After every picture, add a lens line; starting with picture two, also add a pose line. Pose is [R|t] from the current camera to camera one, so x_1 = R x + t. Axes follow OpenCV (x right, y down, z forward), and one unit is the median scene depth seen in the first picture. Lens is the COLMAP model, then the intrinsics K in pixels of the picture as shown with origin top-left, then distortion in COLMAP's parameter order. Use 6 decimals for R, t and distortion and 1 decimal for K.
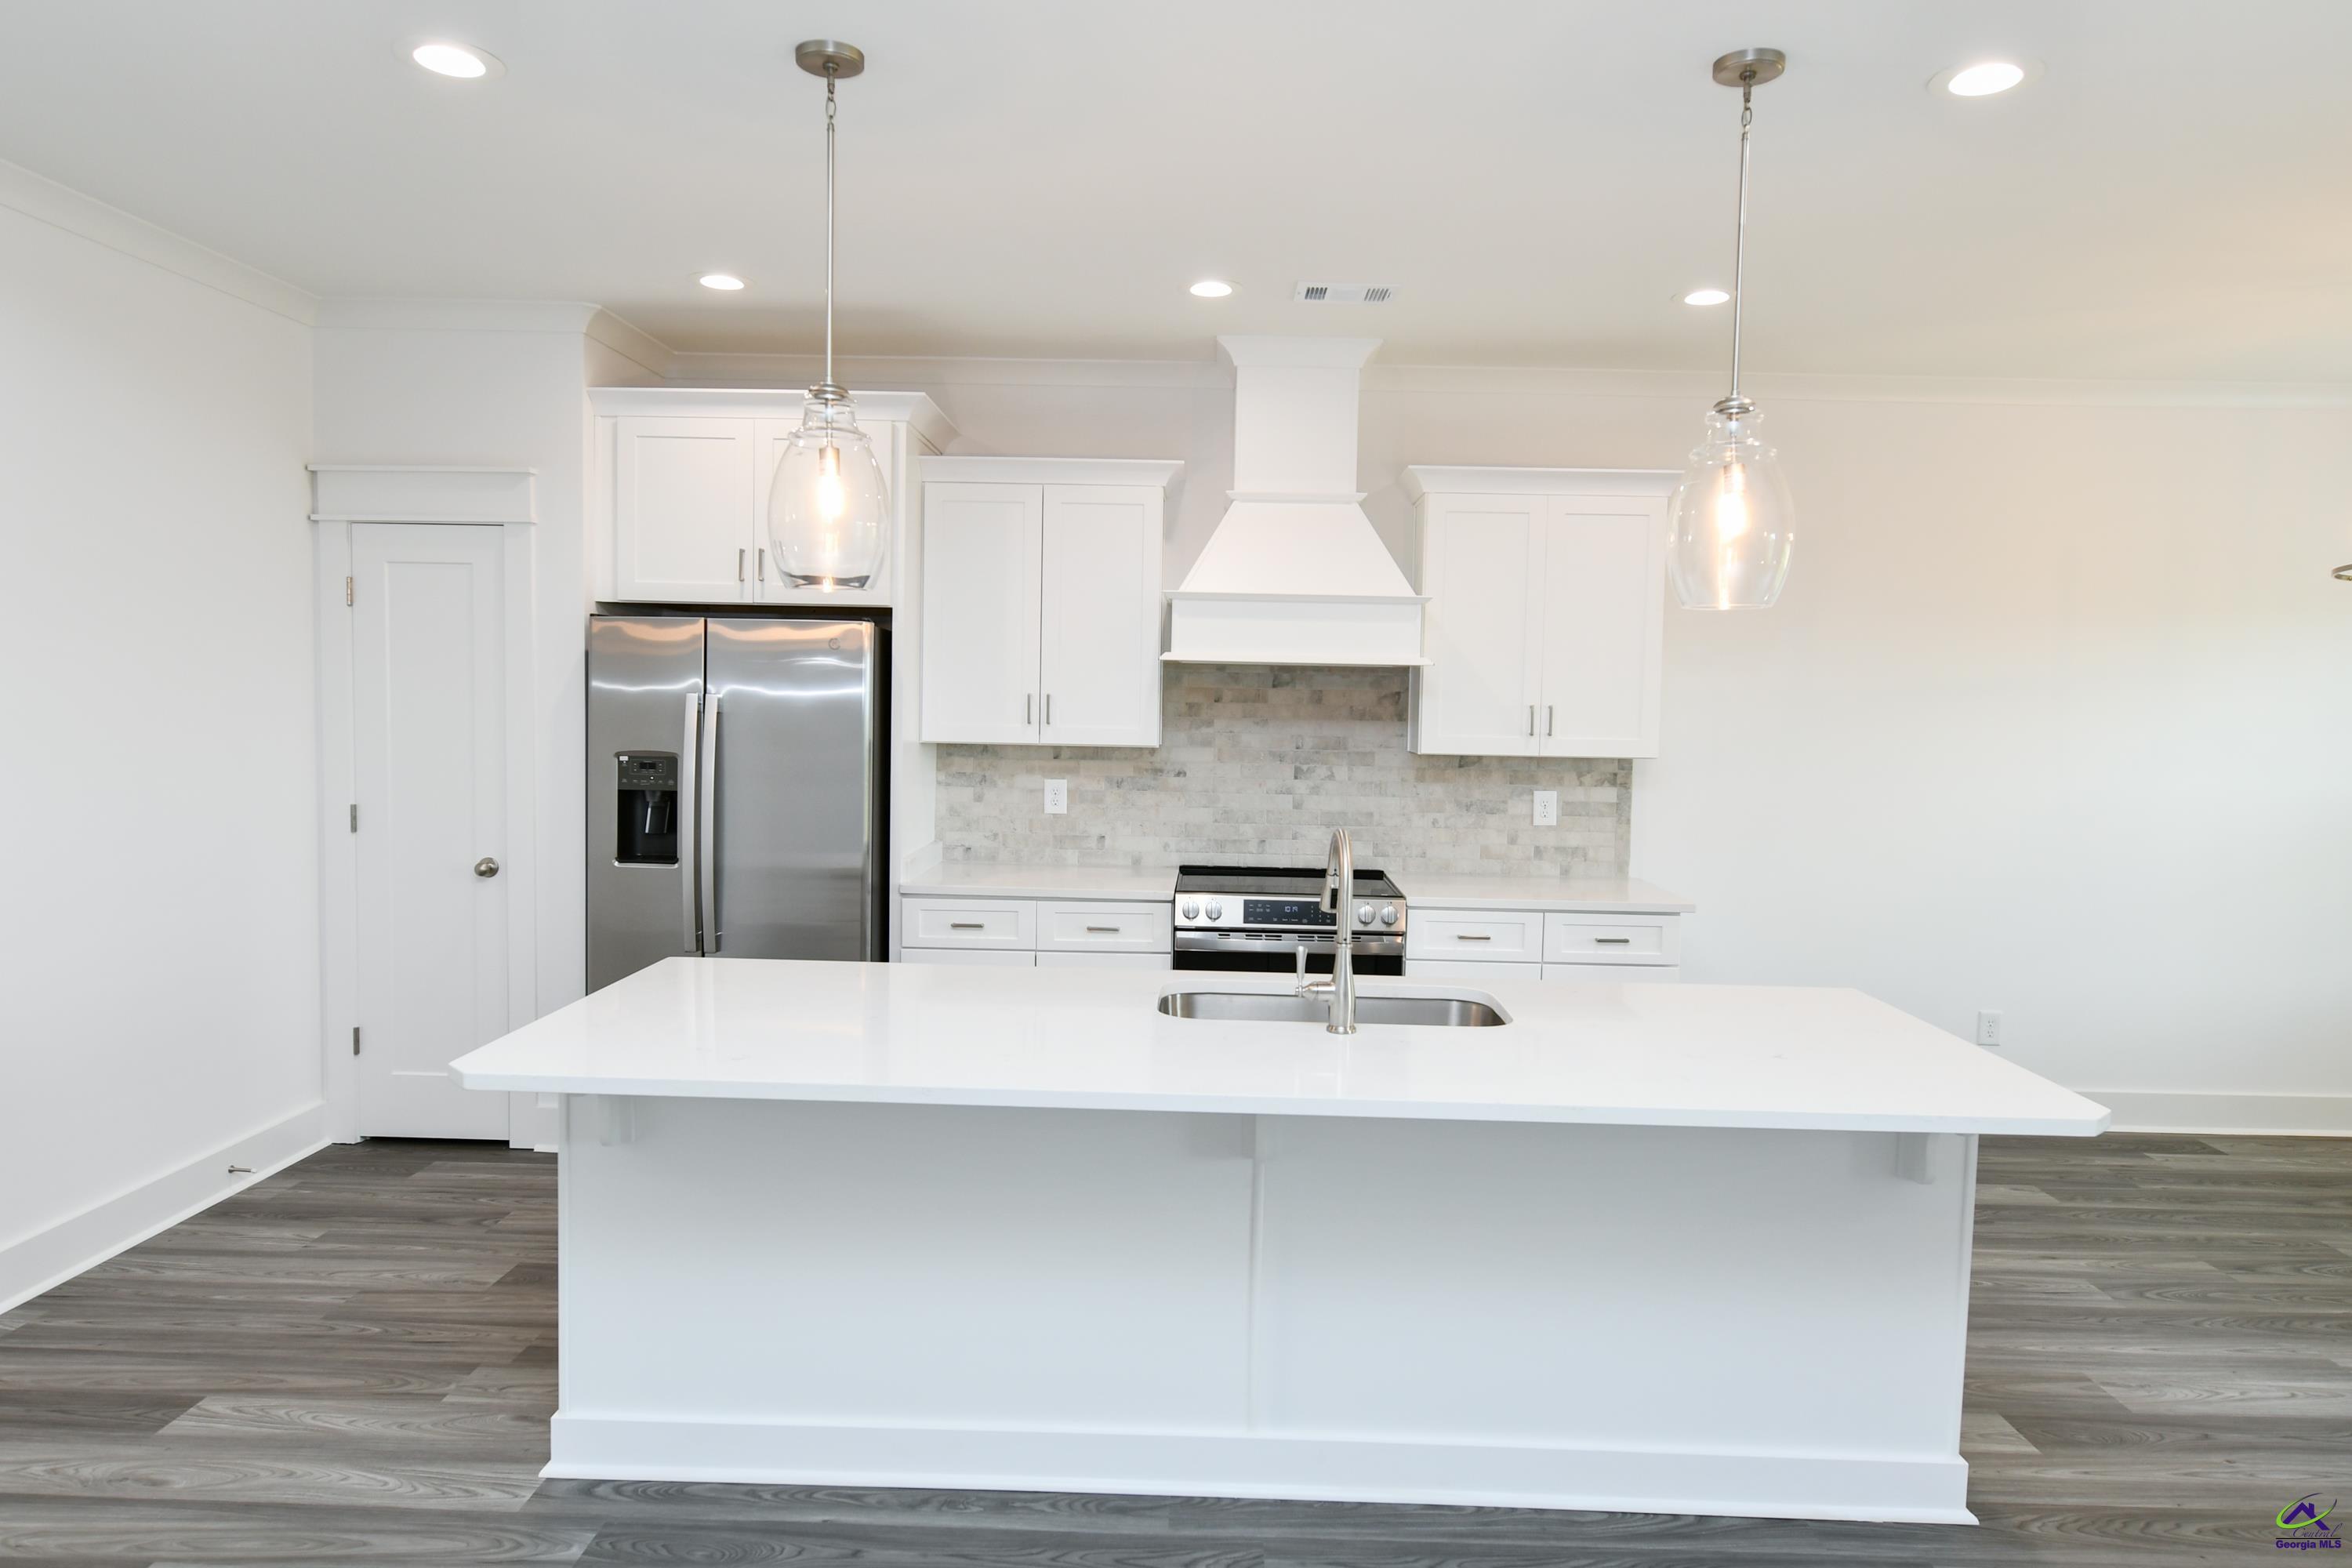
lens RADIAL K [[1431.5, 0, 1185.6], [0, 1431.5, 786.2], [0, 0, 1]] dist [-0.006374, -0.000710]
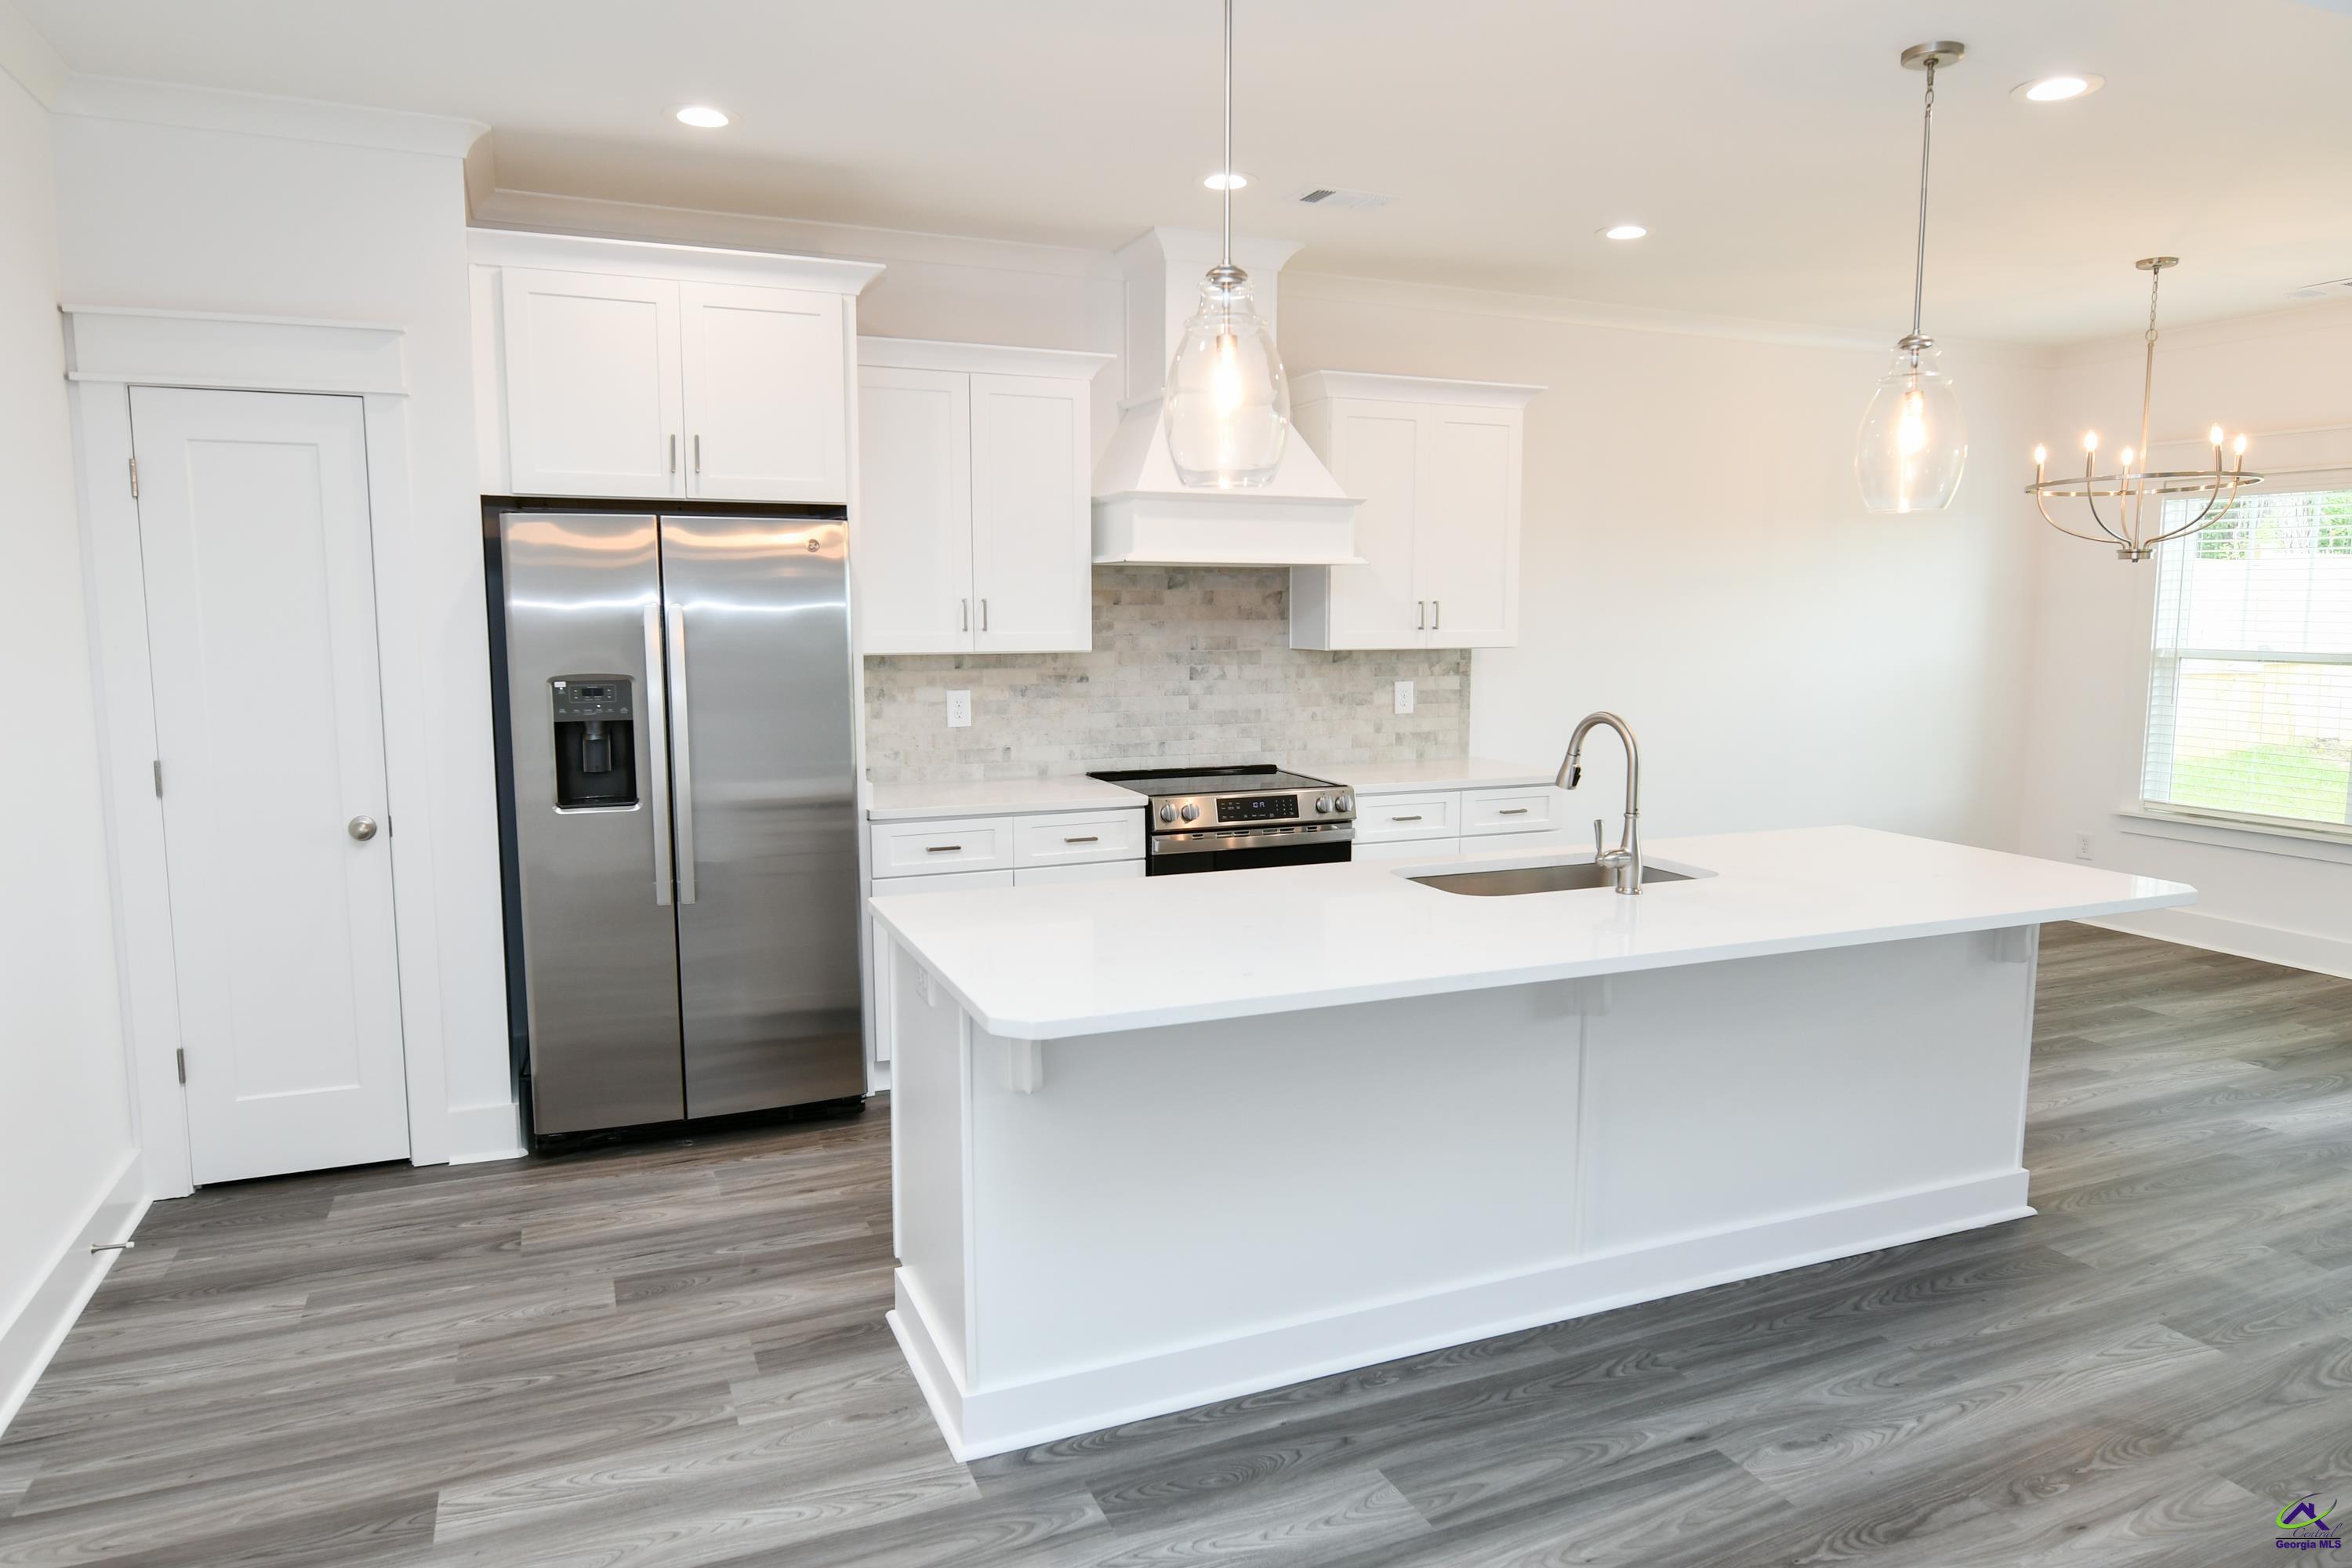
lens RADIAL K [[1471.4, 0, 1186.5], [0, 1471.4, 783.7], [0, 0, 1]] dist [-0.012179, 0.003976]
pose [[0.910918, -0.069176, 0.406748, -0.423586], [0.044705, 0.996588, 0.069375, -0.004943], [-0.410159, -0.045012, 0.910903, 0.065518]]
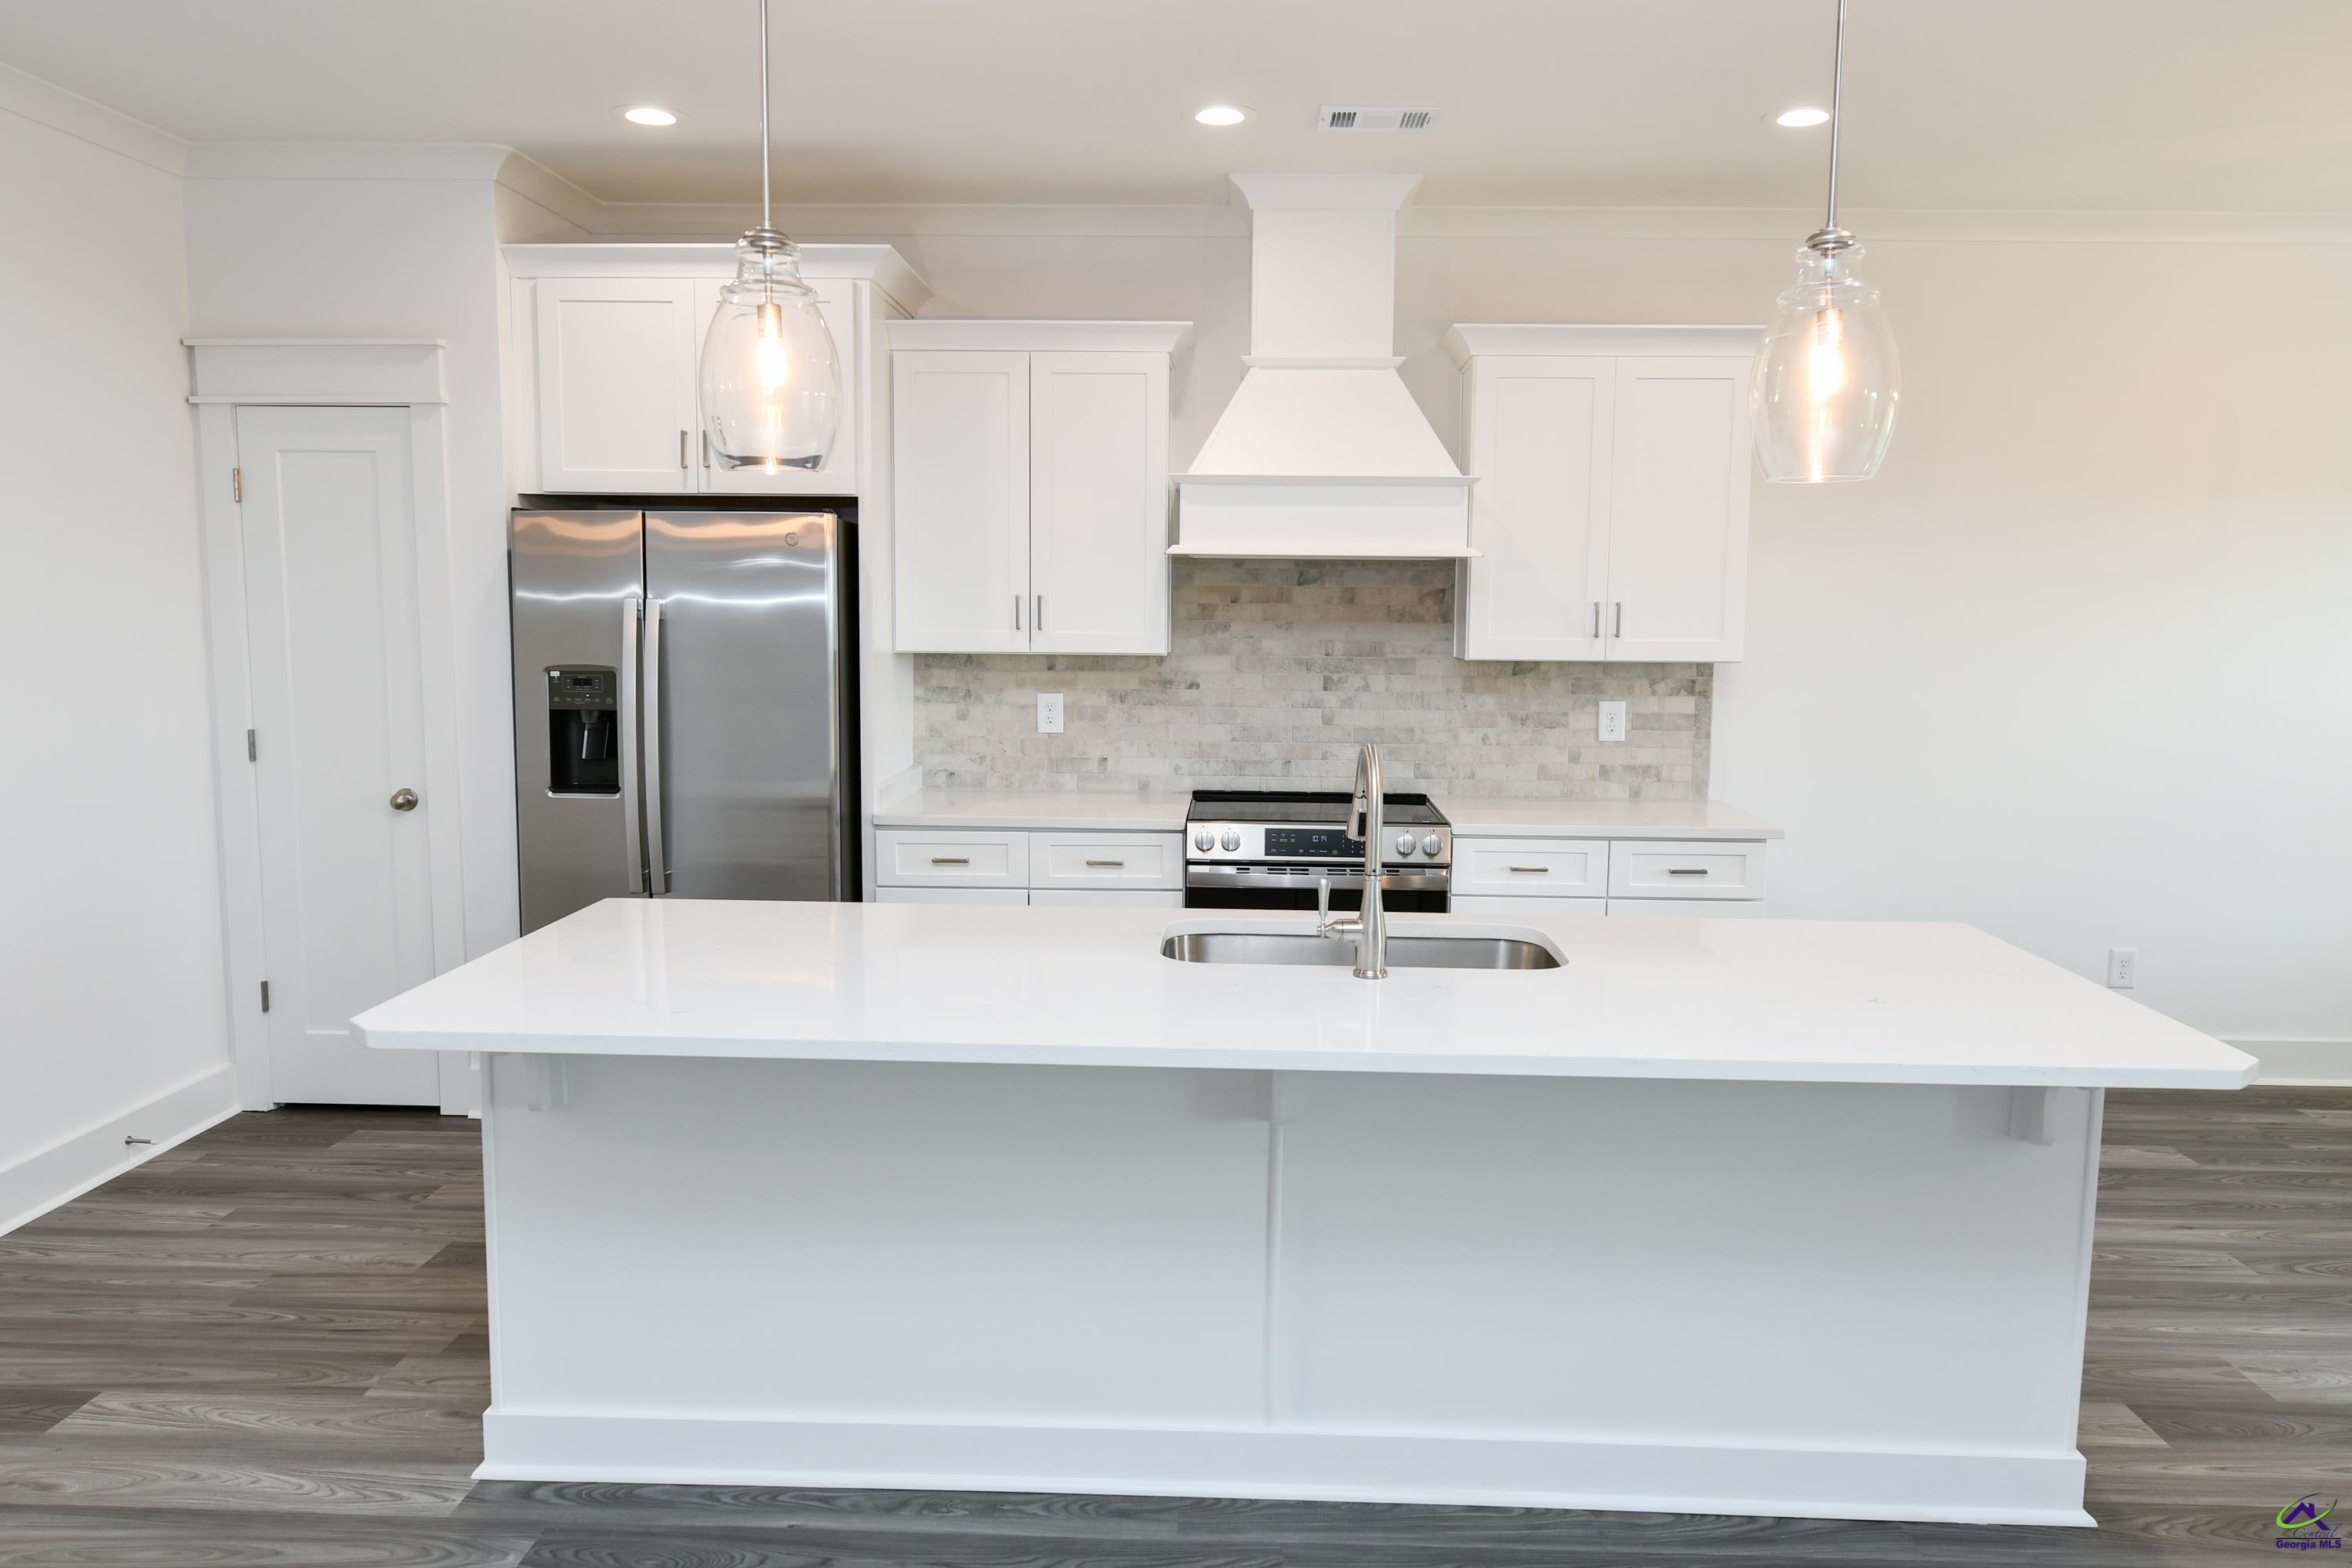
lens RADIAL K [[1622.9, 0, 1187.5], [0, 1622.9, 786.5], [0, 0, 1]] dist [-0.004622, -0.001904]
pose [[0.999859, -0.009085, -0.014150, 0.007985], [0.009787, 0.998681, 0.050410, 0.003335], [0.013673, -0.050541, 0.998628, 0.010882]]
